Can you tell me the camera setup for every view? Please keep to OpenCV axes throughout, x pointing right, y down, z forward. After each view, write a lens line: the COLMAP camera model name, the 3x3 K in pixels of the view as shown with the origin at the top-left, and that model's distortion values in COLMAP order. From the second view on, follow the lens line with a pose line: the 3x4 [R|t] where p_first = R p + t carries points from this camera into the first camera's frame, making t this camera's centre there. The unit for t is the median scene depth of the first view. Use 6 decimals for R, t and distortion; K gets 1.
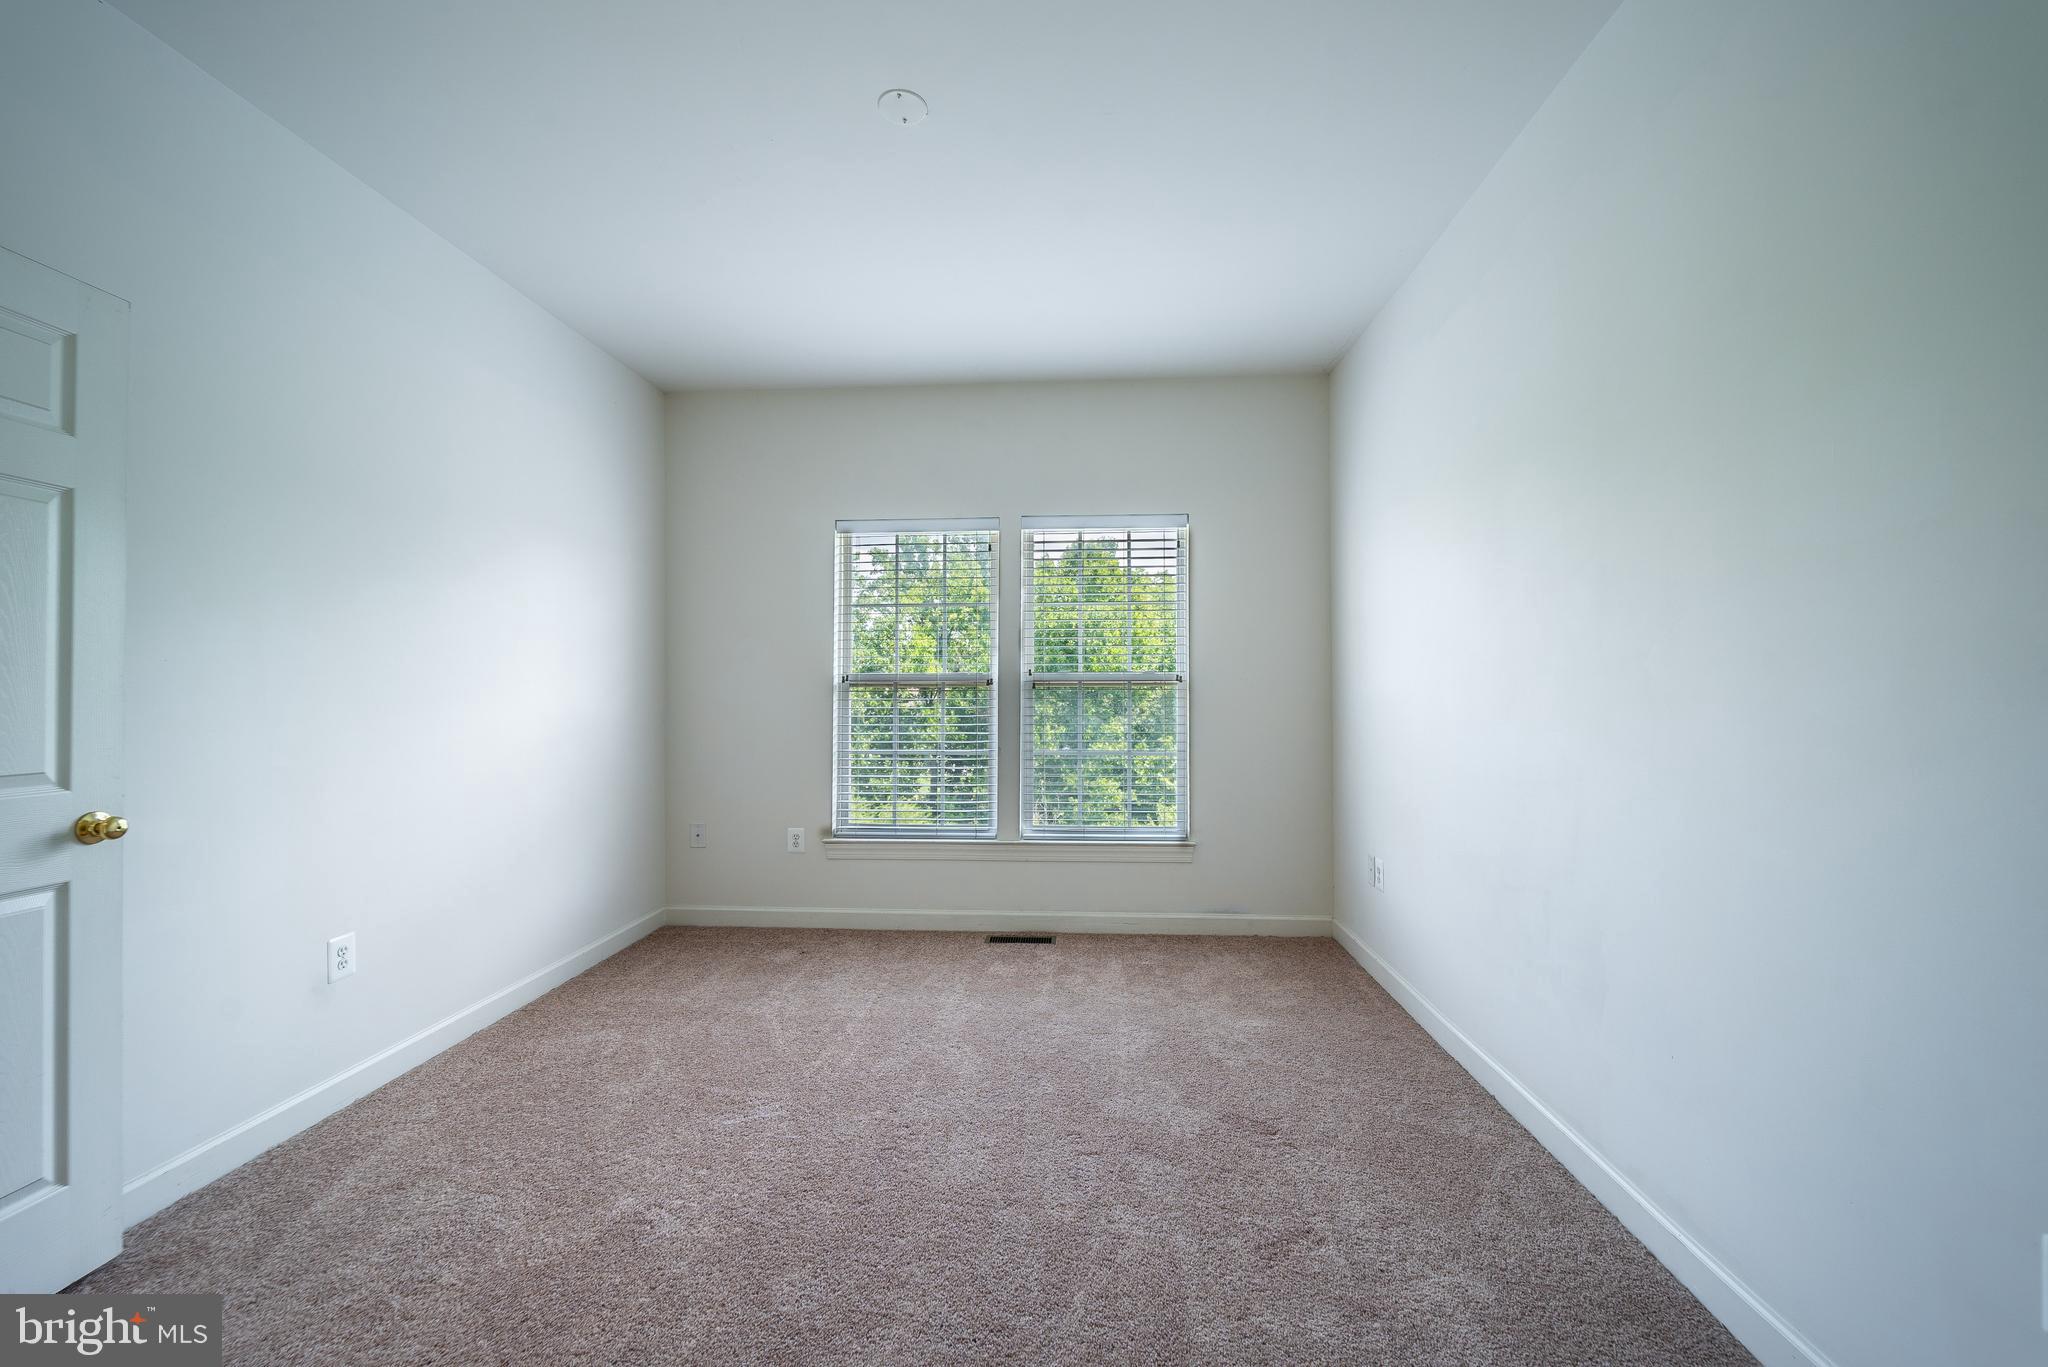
lens RADIAL K [[831.2, 0, 1027.7], [0, 831.2, 671.9], [0, 0, 1]] dist [0.001729, -0.002498]
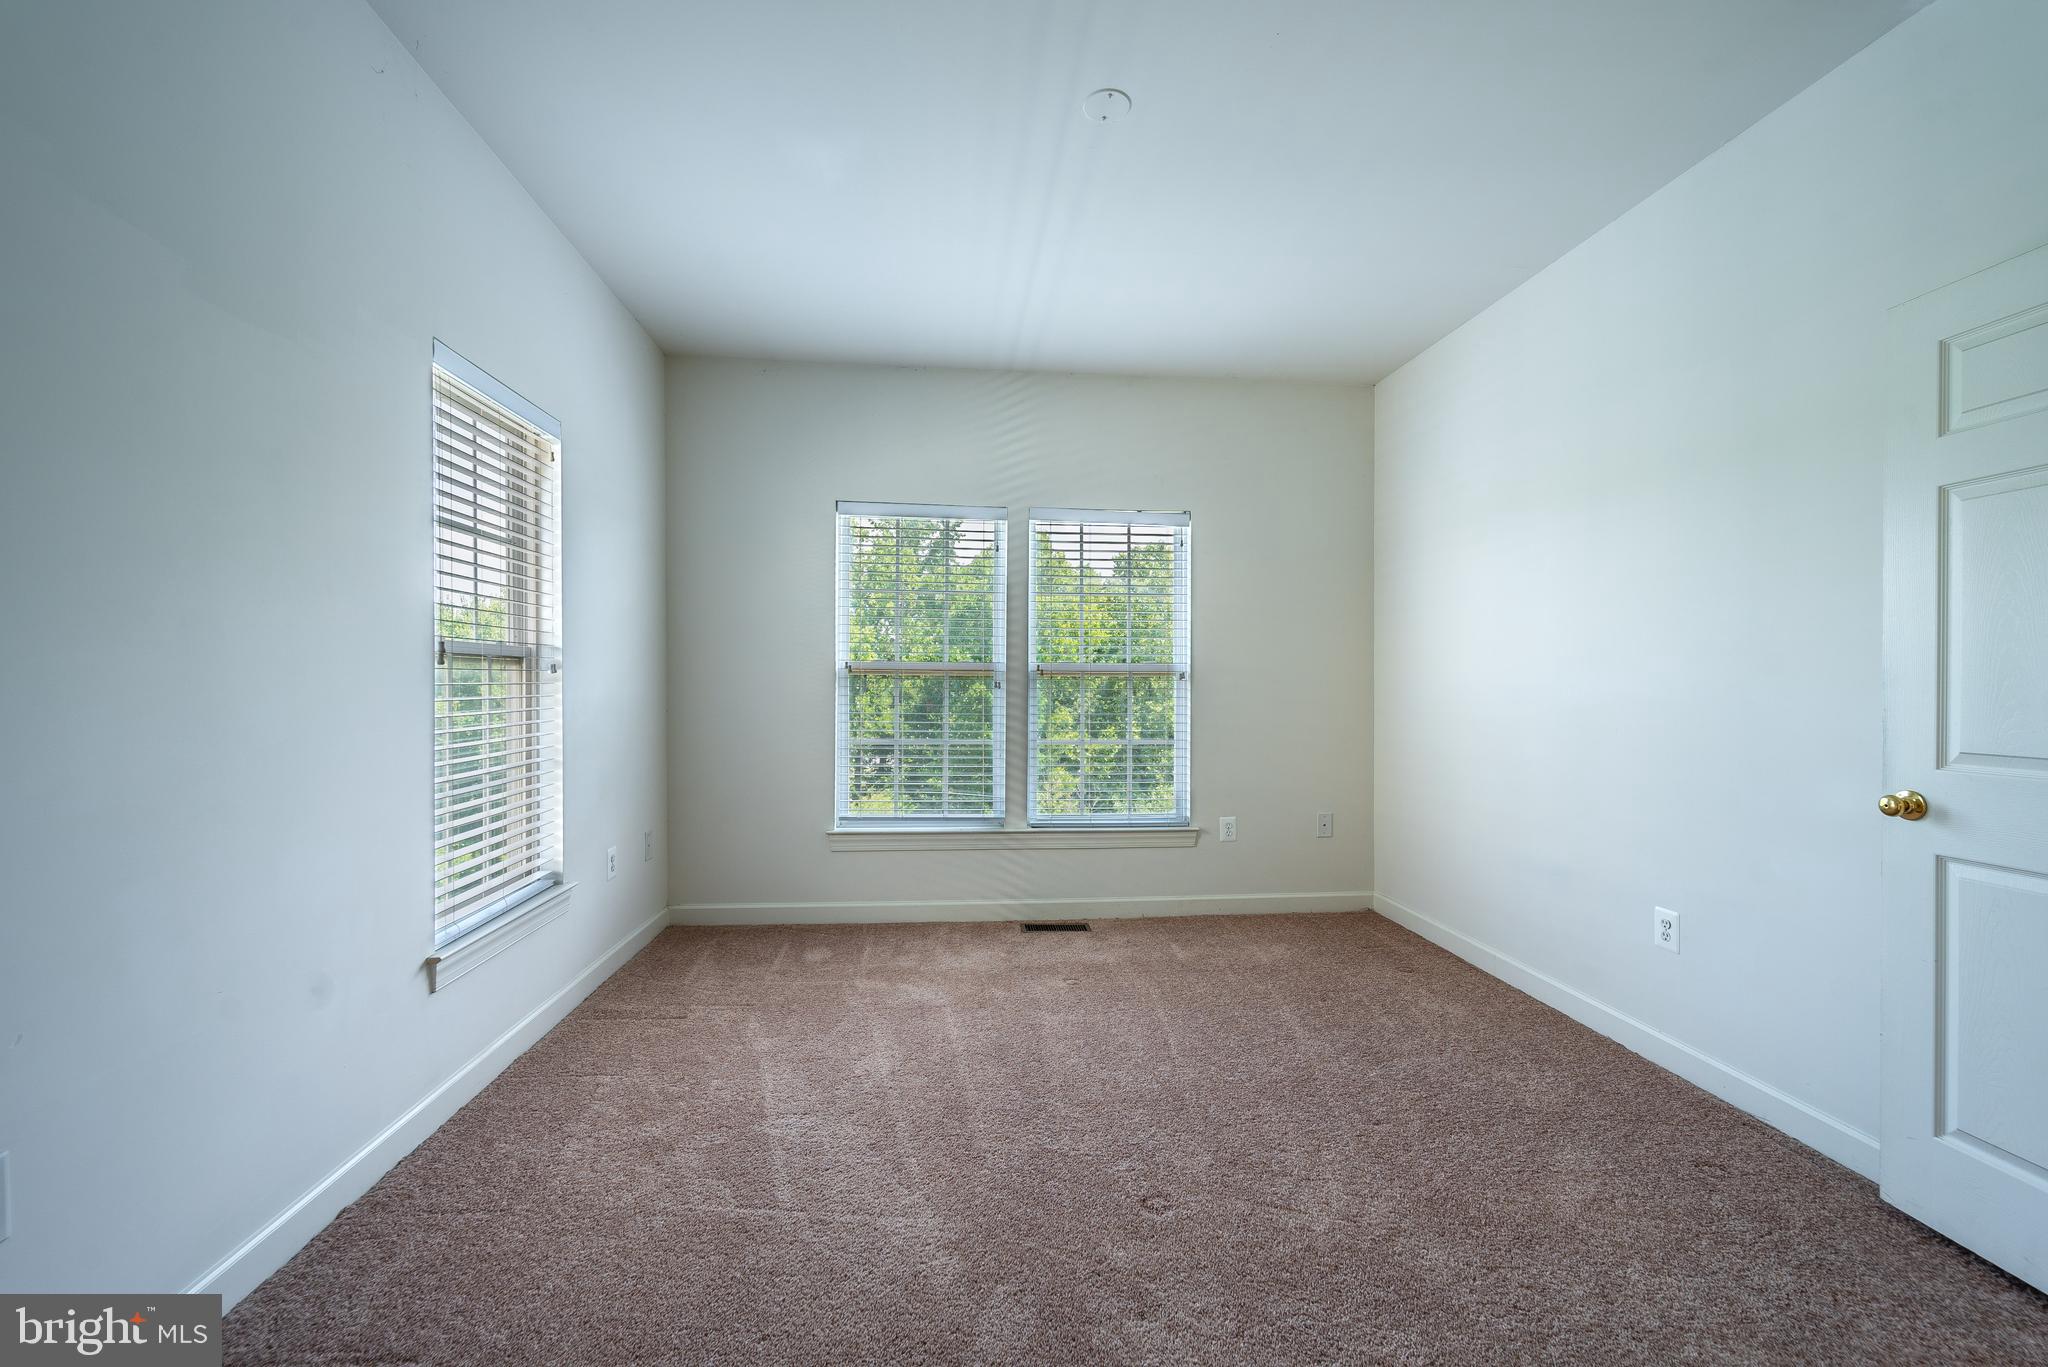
lens RADIAL K [[831.2, 0, 1034.9], [0, 831.2, 655.0], [0, 0, 1]] dist [0.001729, -0.002498]
pose [[0.983890, 0.017886, 0.177876, -0.193659], [-0.016648, 0.999826, -0.008453, 0.000461], [-0.177996, 0.005356, 0.984017, 0.009914]]
